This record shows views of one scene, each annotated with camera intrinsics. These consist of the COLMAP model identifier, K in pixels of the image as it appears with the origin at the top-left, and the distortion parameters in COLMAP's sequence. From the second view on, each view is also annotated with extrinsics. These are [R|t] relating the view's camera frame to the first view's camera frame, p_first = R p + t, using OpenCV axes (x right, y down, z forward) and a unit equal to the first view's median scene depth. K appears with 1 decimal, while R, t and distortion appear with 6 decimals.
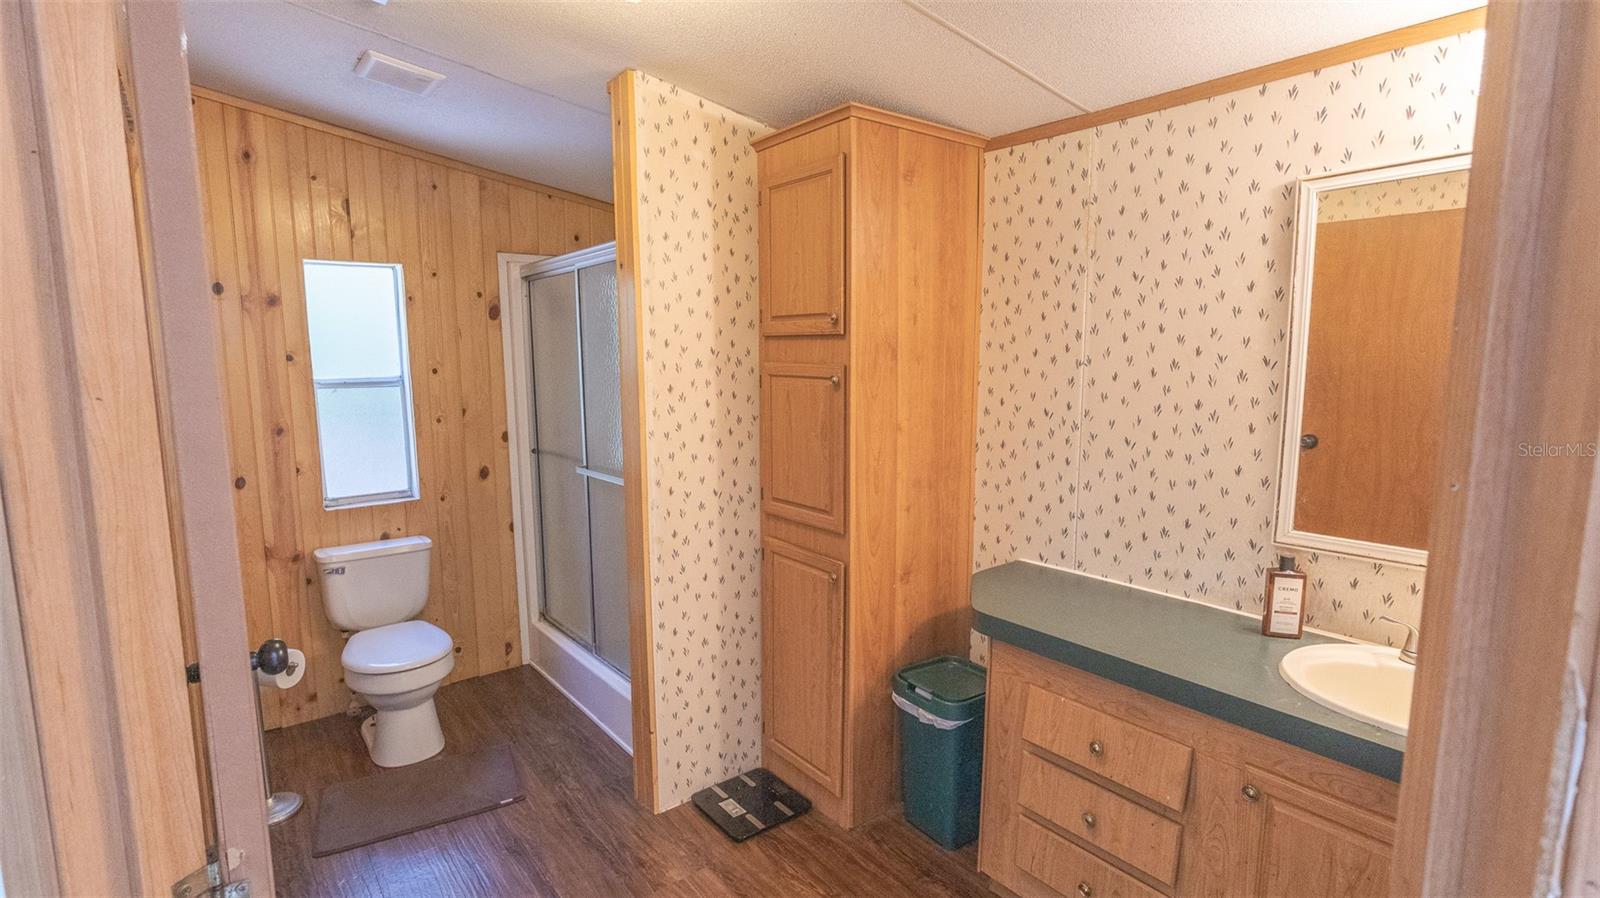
lens RADIAL K [[759.6, 0, 800.0], [0, 759.6, 449.0], [0, 0, 1]] dist [-0.013682, 0.000896]
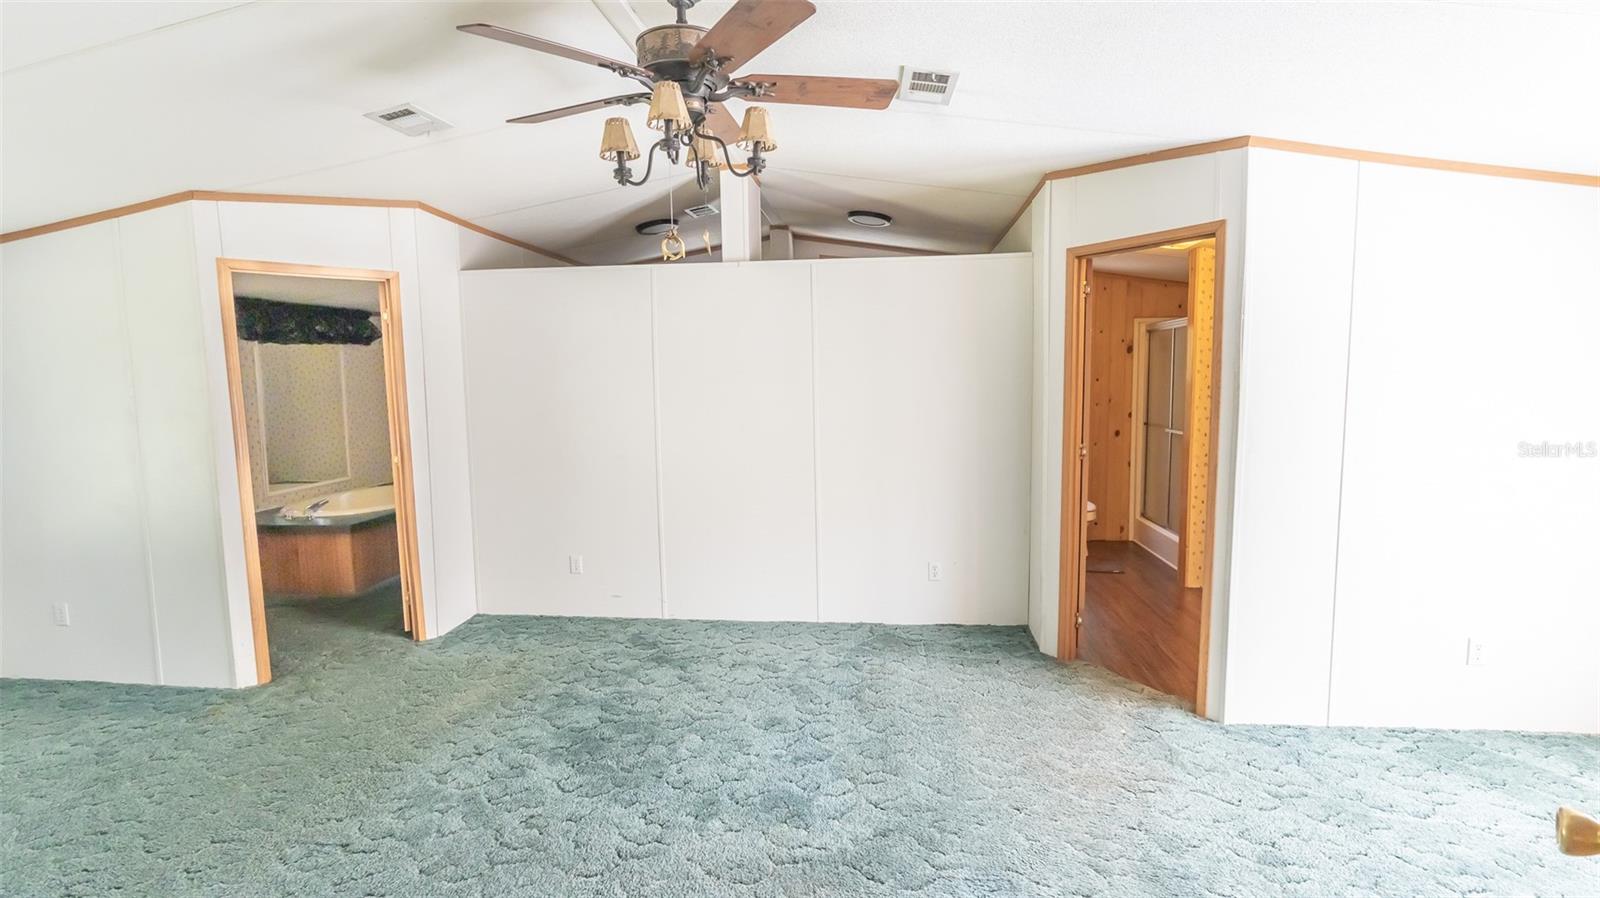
lens RADIAL K [[759.6, 0, 800.0], [0, 759.6, 449.0], [0, 0, 1]] dist [-0.013682, 0.000896]
pose [[0.703690, 0.065368, -0.707494, 0.372210], [-0.082770, 0.996521, 0.009747, 0.117618], [0.705669, 0.051701, 0.706652, -0.907521]]
